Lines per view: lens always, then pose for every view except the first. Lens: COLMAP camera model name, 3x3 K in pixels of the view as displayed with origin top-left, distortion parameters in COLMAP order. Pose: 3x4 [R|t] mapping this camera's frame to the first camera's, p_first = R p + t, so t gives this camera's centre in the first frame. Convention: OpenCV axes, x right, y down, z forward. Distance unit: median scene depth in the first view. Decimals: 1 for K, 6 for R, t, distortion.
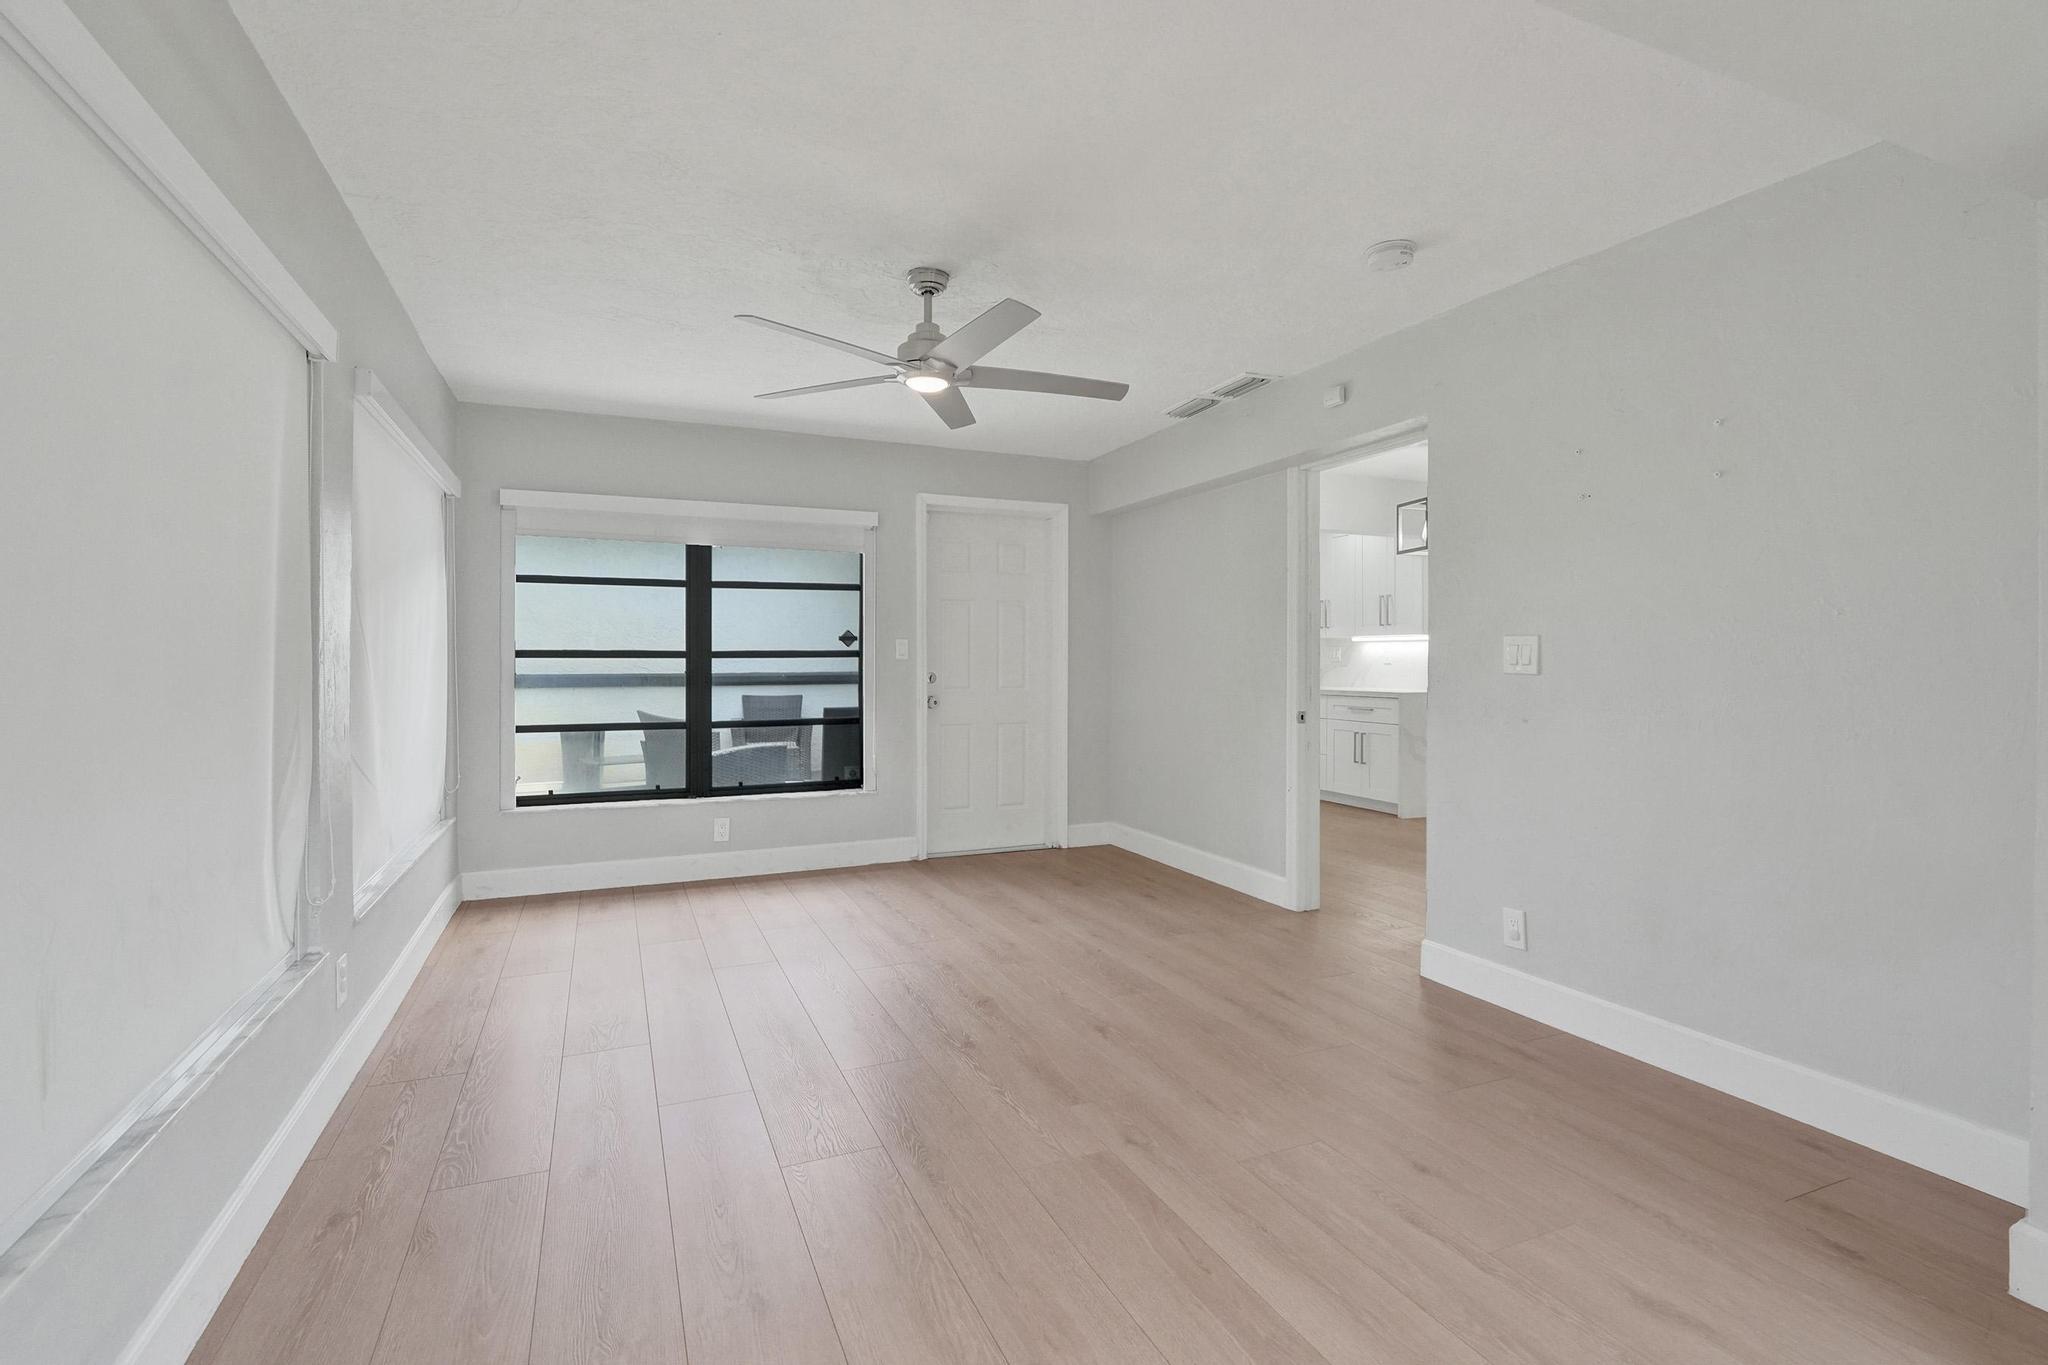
lens RADIAL K [[946.3, 0, 1025.1], [0, 946.3, 660.6], [0, 0, 1]] dist [-0.001324, 0.000070]
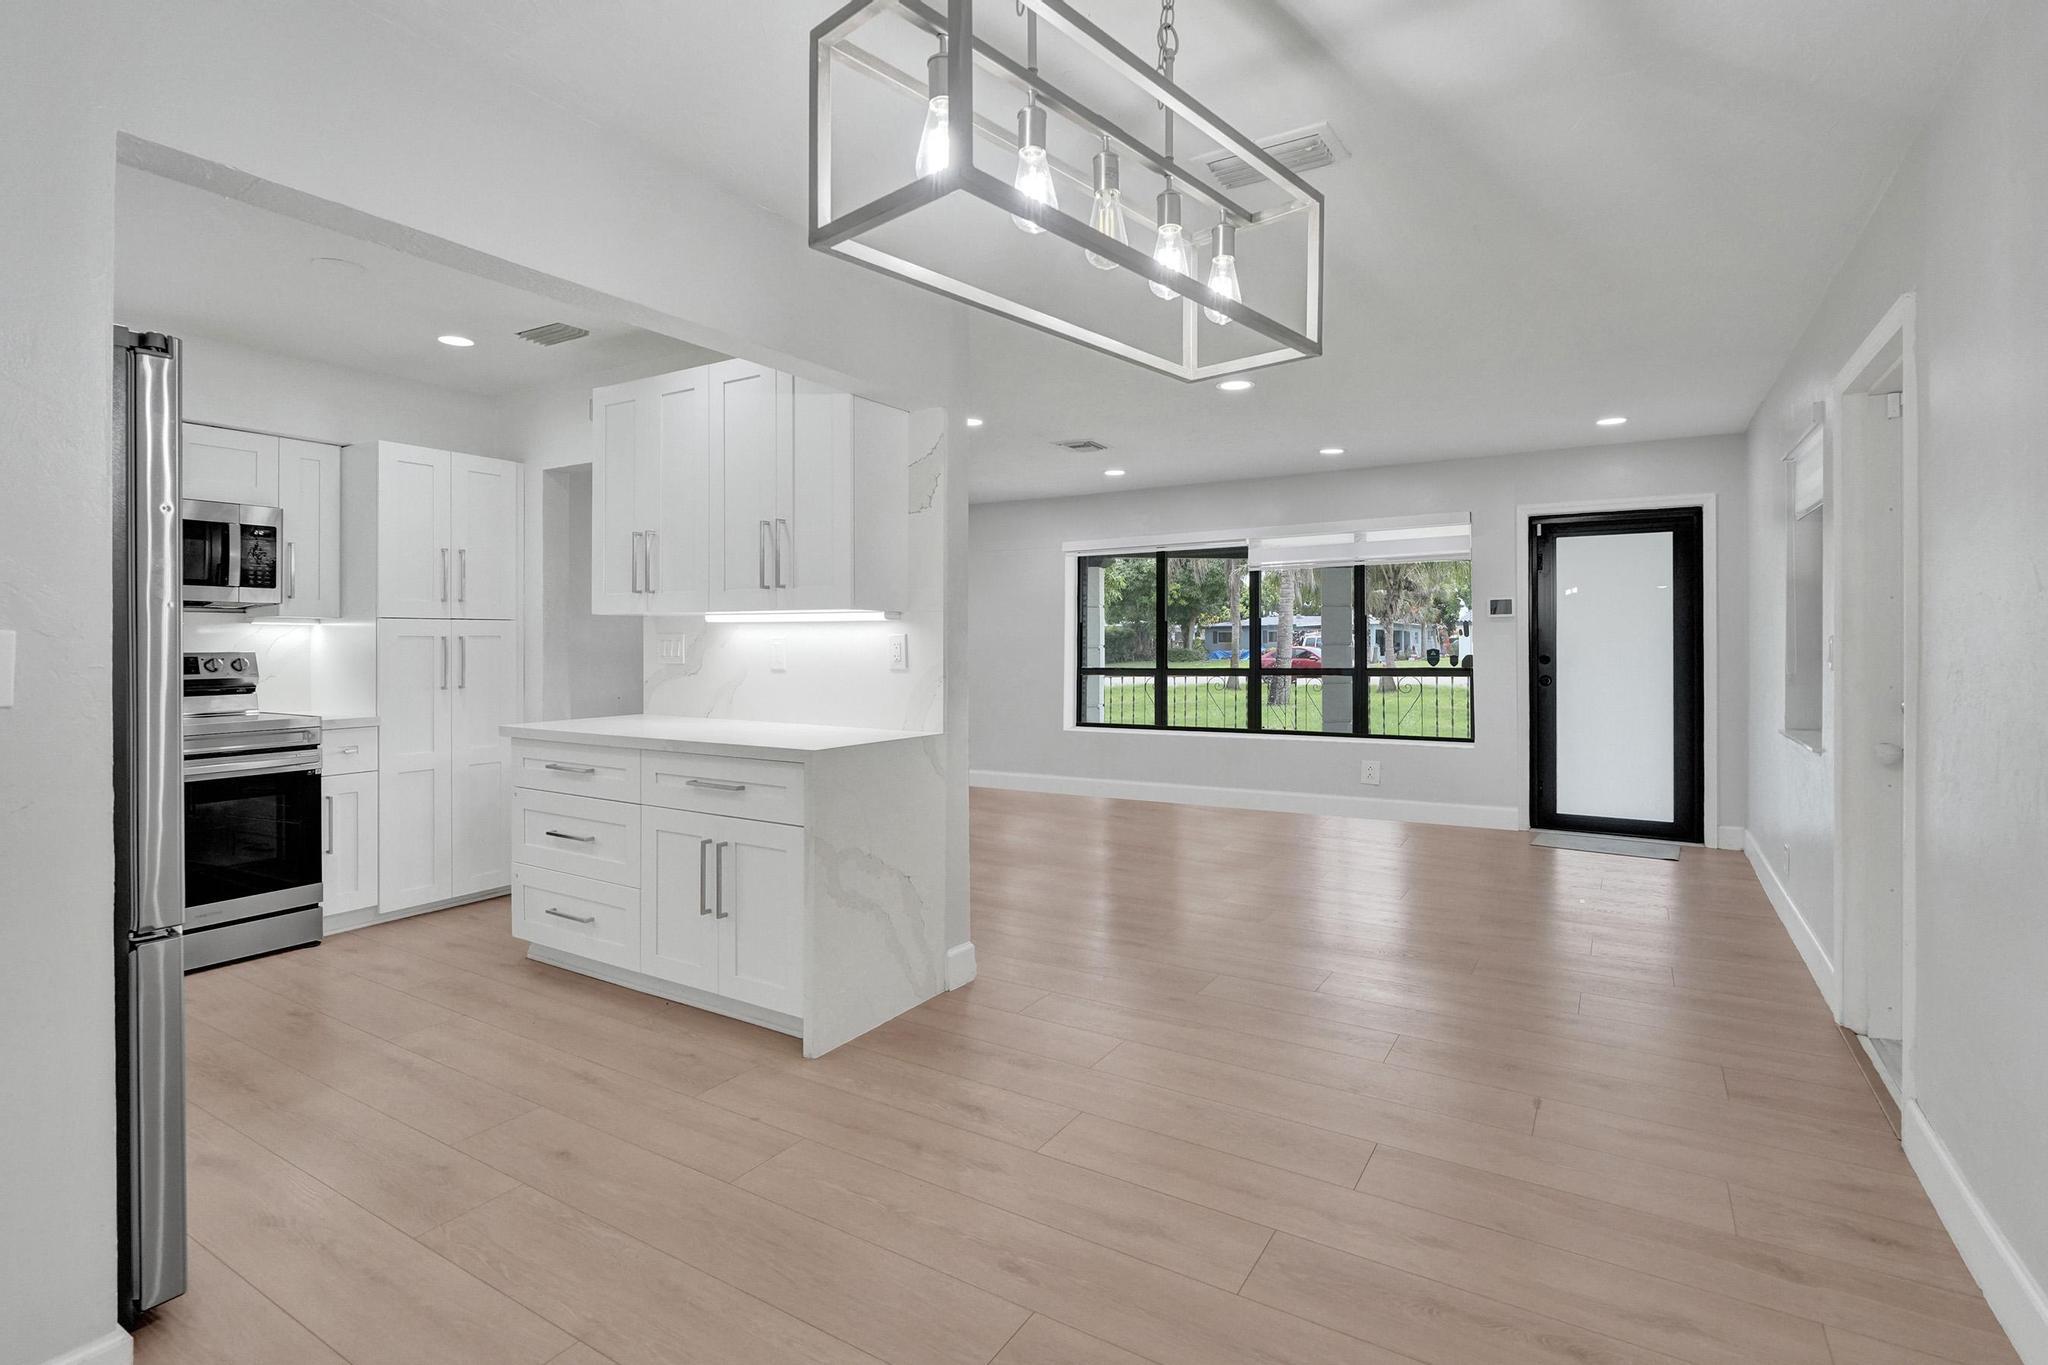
lens RADIAL K [[982.7, 0, 1024.7], [0, 982.7, 637.7], [0, 0, 1]] dist [-0.001723, -0.000009]
pose [[0.822496, -0.001941, 0.568768, 0.215696], [0.003263, 0.999994, -0.001306, -0.012721], [-0.568762, 0.002930, 0.822497, 0.553363]]
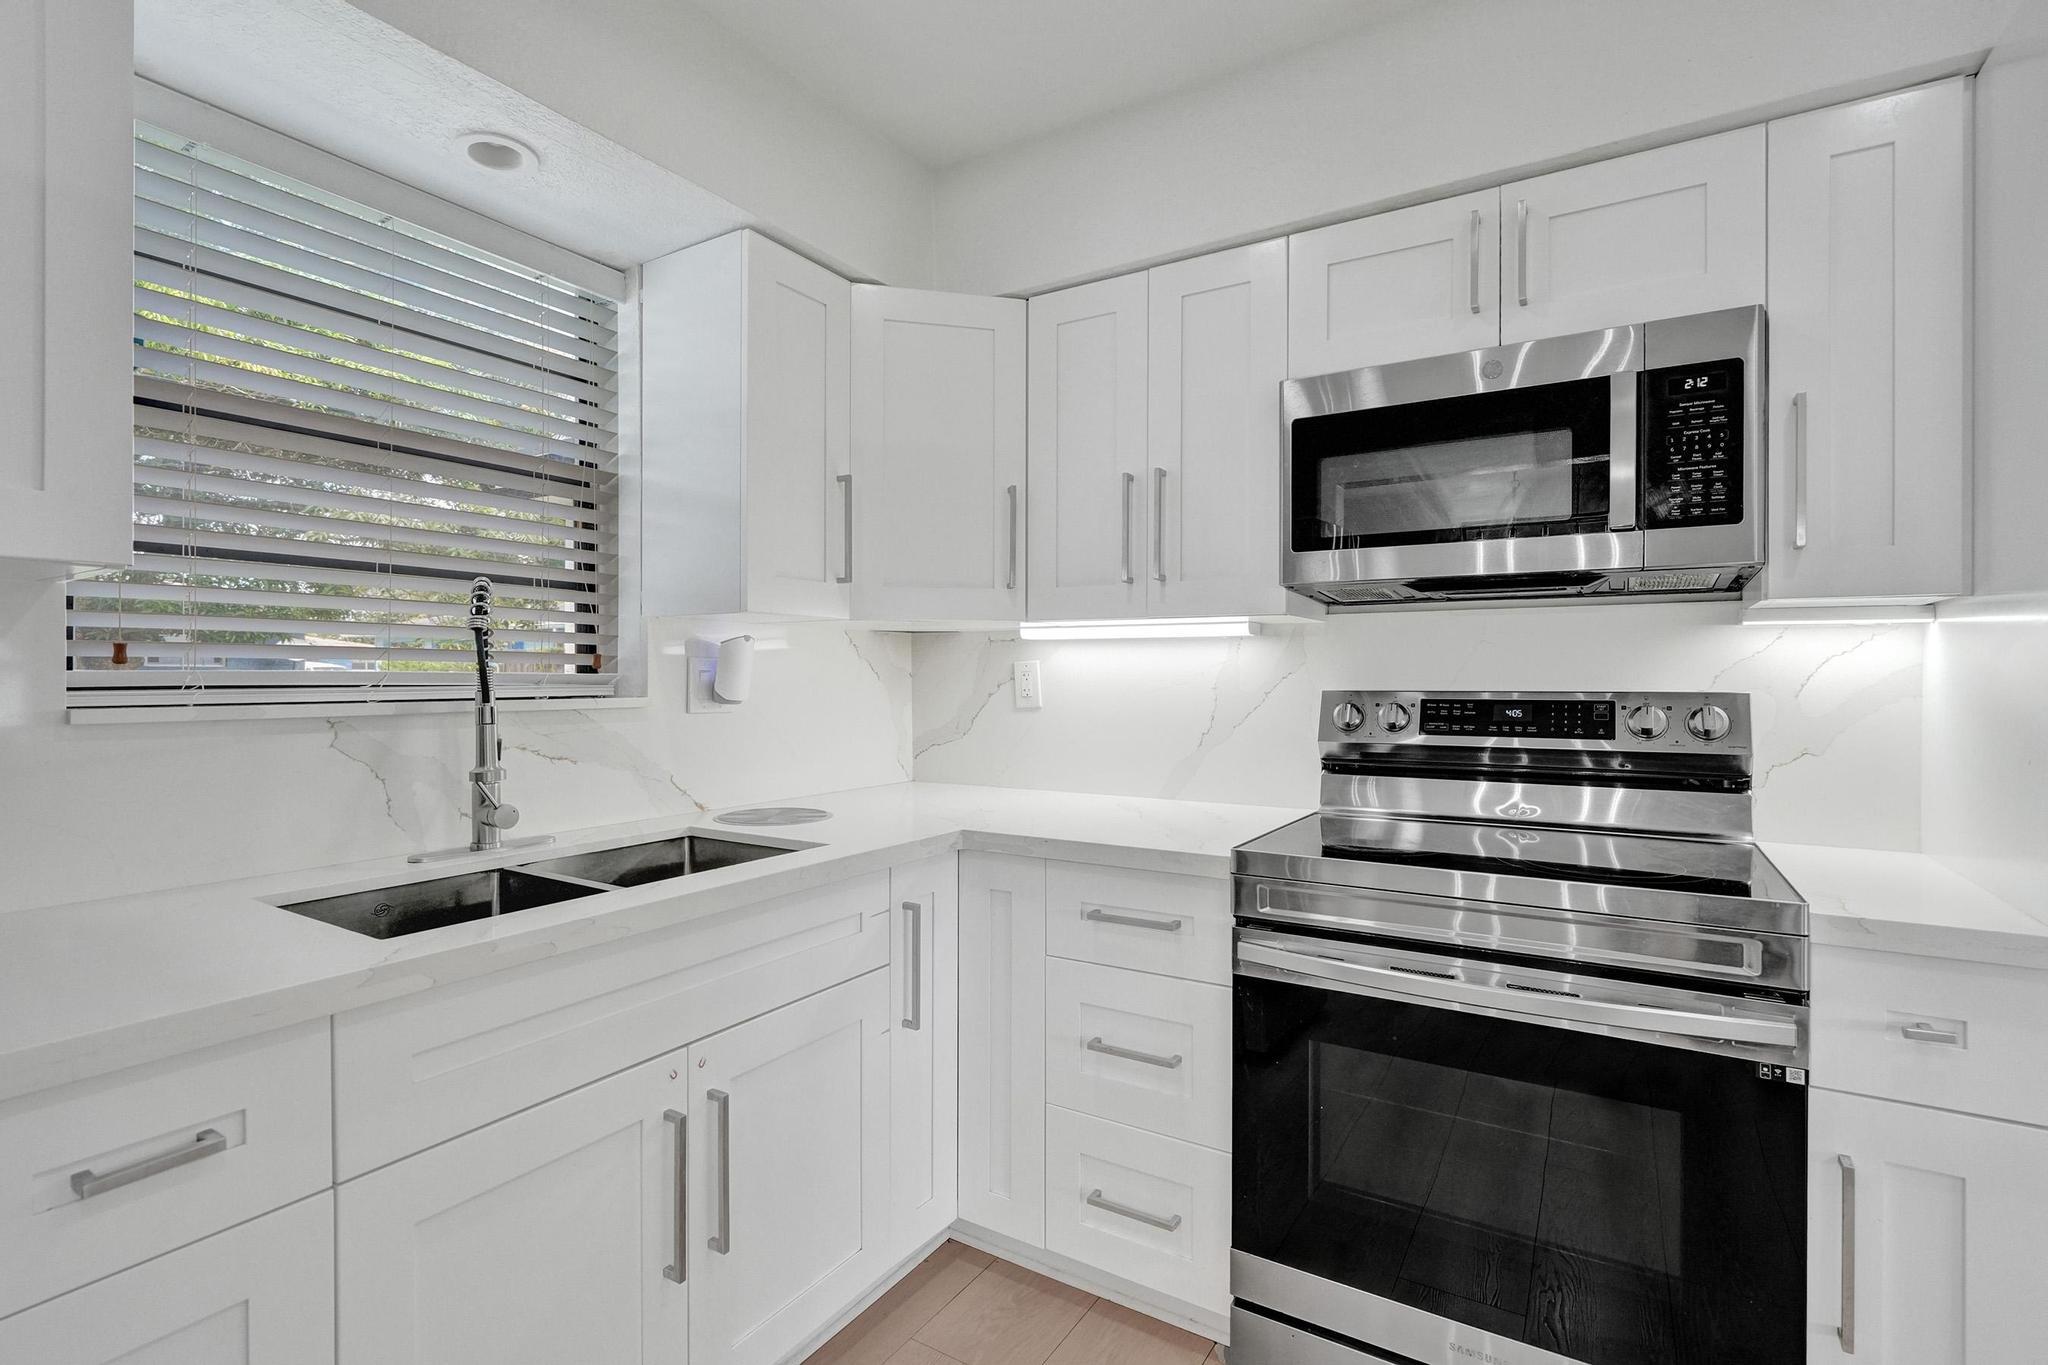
lens RADIAL K [[956.8, 0, 1019.2], [0, 956.8, 676.7], [0, 0, 1]] dist [-0.008234, 0.000421]
pose [[0.555901, 0.001130, -0.831248, 0.264913], [-0.001278, 0.999999, 0.000505, -0.010380], [0.831248, 0.000781, 0.555902, 1.010320]]
